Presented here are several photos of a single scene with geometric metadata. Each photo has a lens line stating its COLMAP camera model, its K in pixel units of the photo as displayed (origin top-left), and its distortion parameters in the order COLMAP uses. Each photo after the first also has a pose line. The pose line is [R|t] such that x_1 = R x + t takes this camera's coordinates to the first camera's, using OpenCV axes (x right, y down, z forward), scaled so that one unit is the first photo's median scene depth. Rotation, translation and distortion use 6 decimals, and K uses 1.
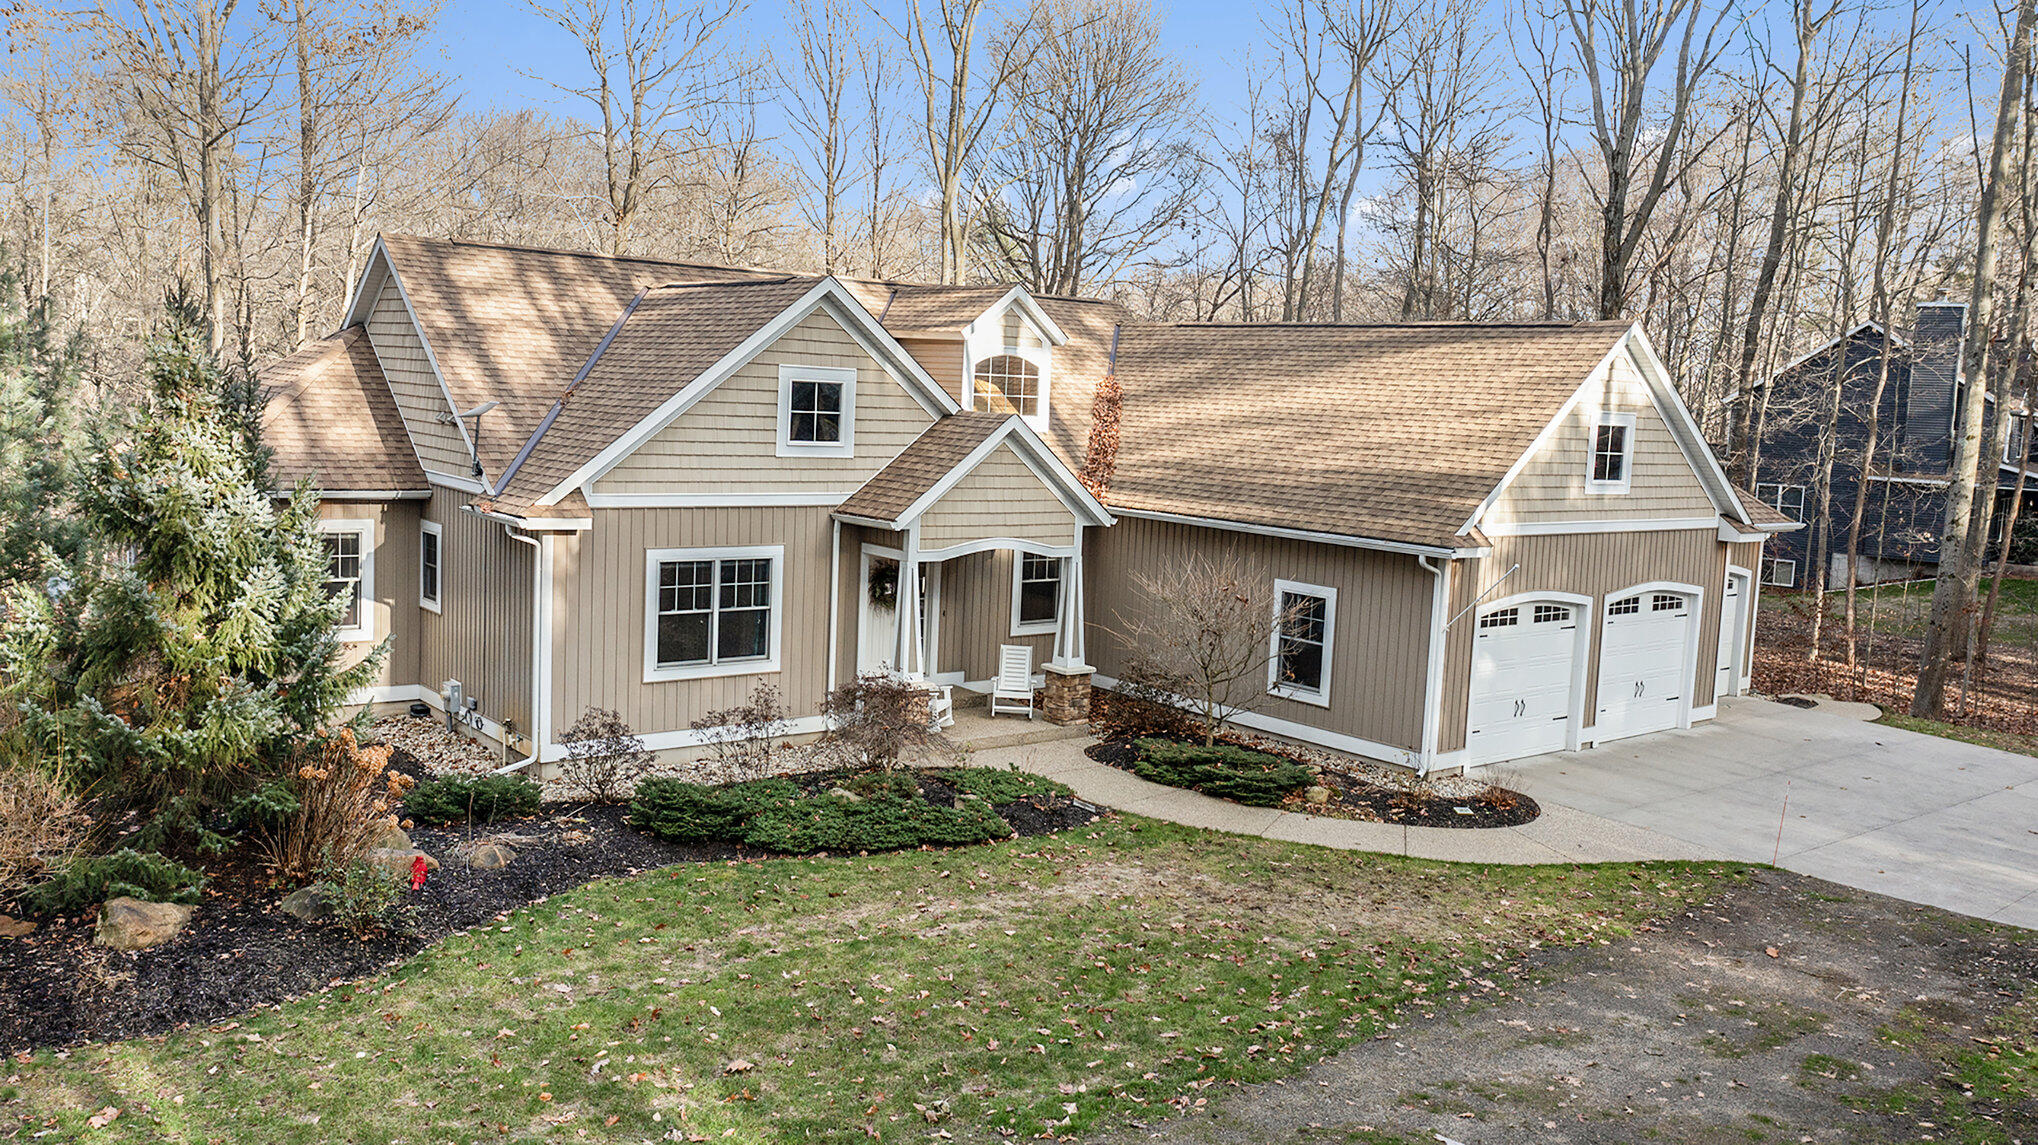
lens RADIAL K [[1625.2, 0, 1015.2], [0, 1625.2, 575.4], [0, 0, 1]] dist [-0.002557, 0.000237]
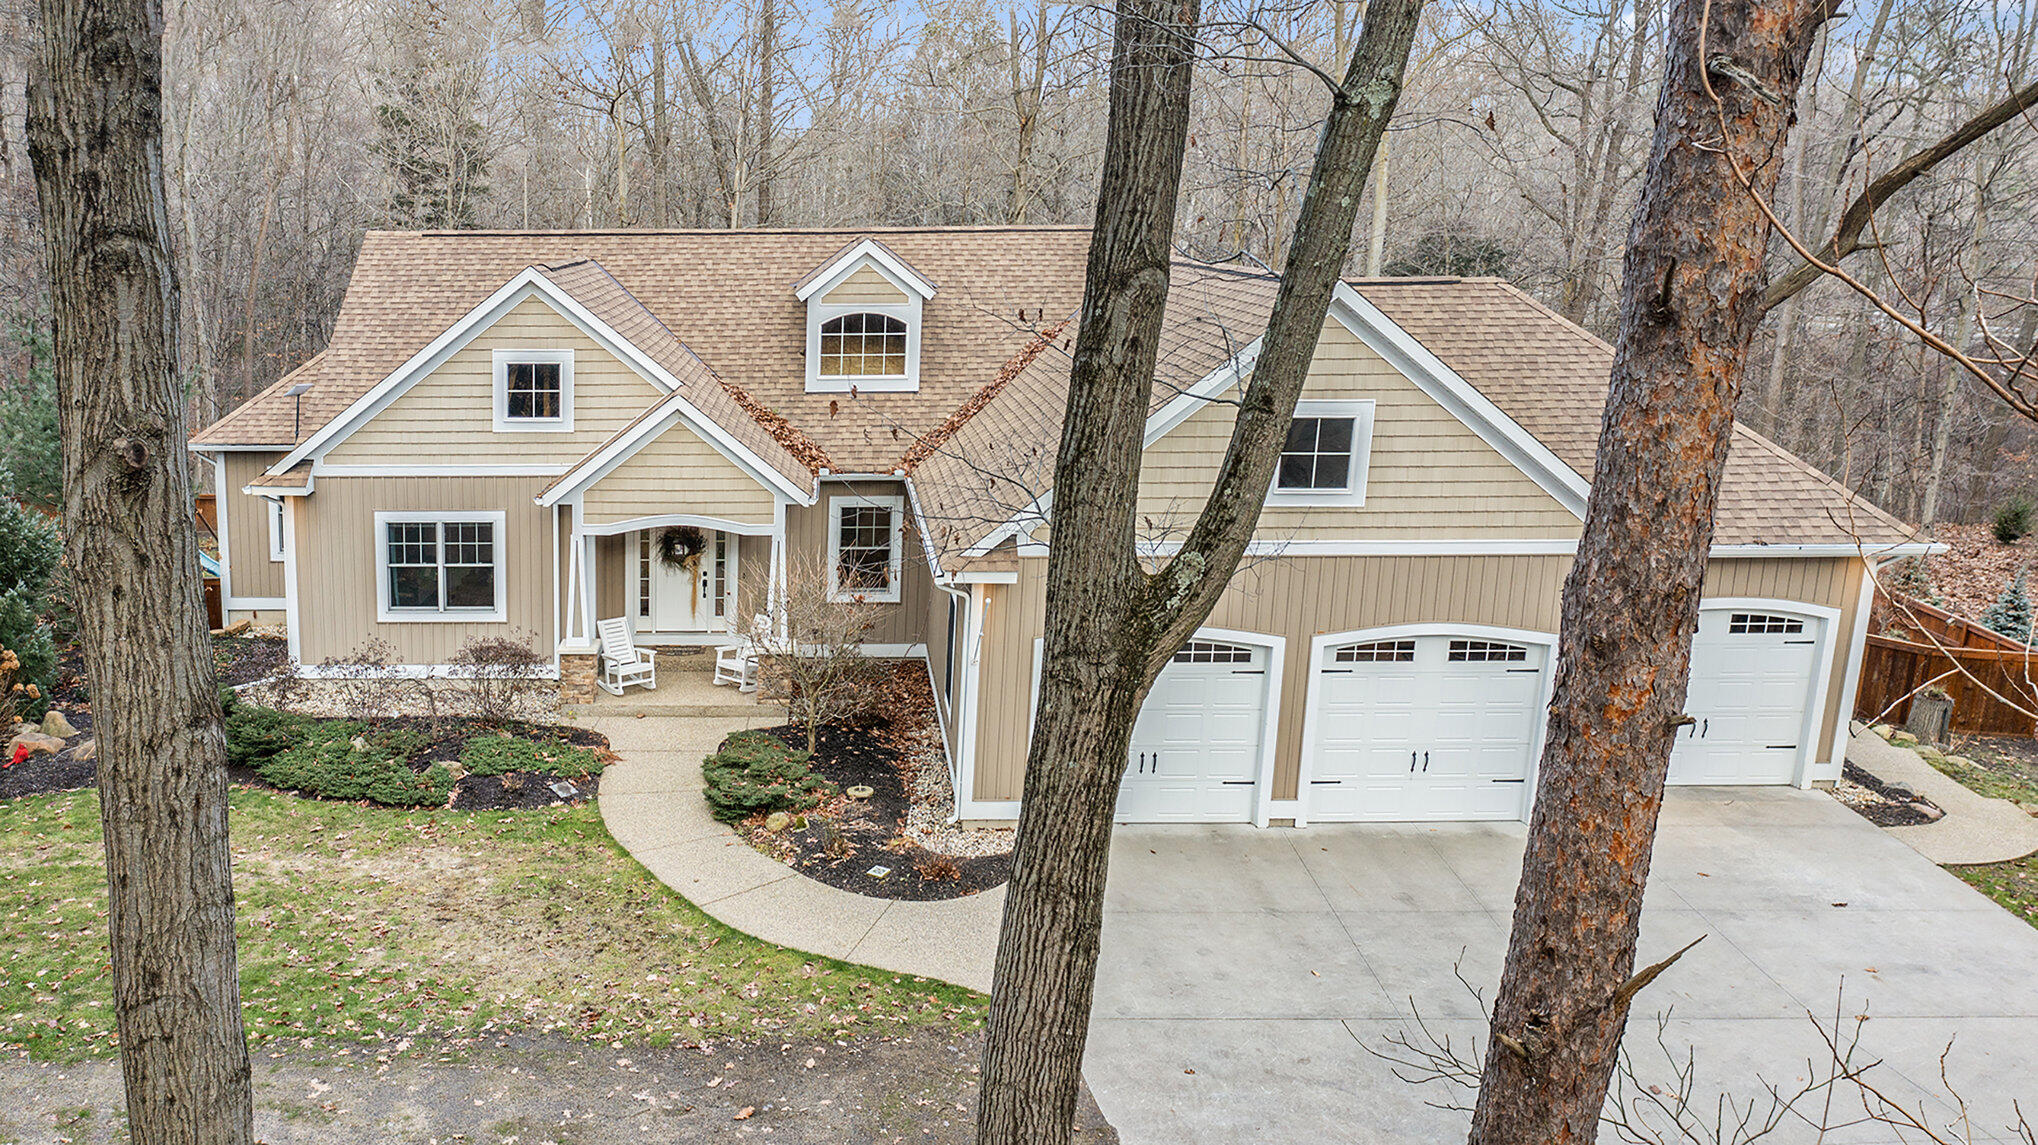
lens RADIAL K [[1625.2, 0, 889.3], [0, 1625.2, 571.0], [0, 0, 1]] dist [-0.002557, 0.000237]
pose [[0.758173, 0.091447, -0.645609, 0.771346], [-0.031235, 0.994074, 0.104124, -0.100656], [0.651304, -0.058779, 0.756537, 0.319742]]
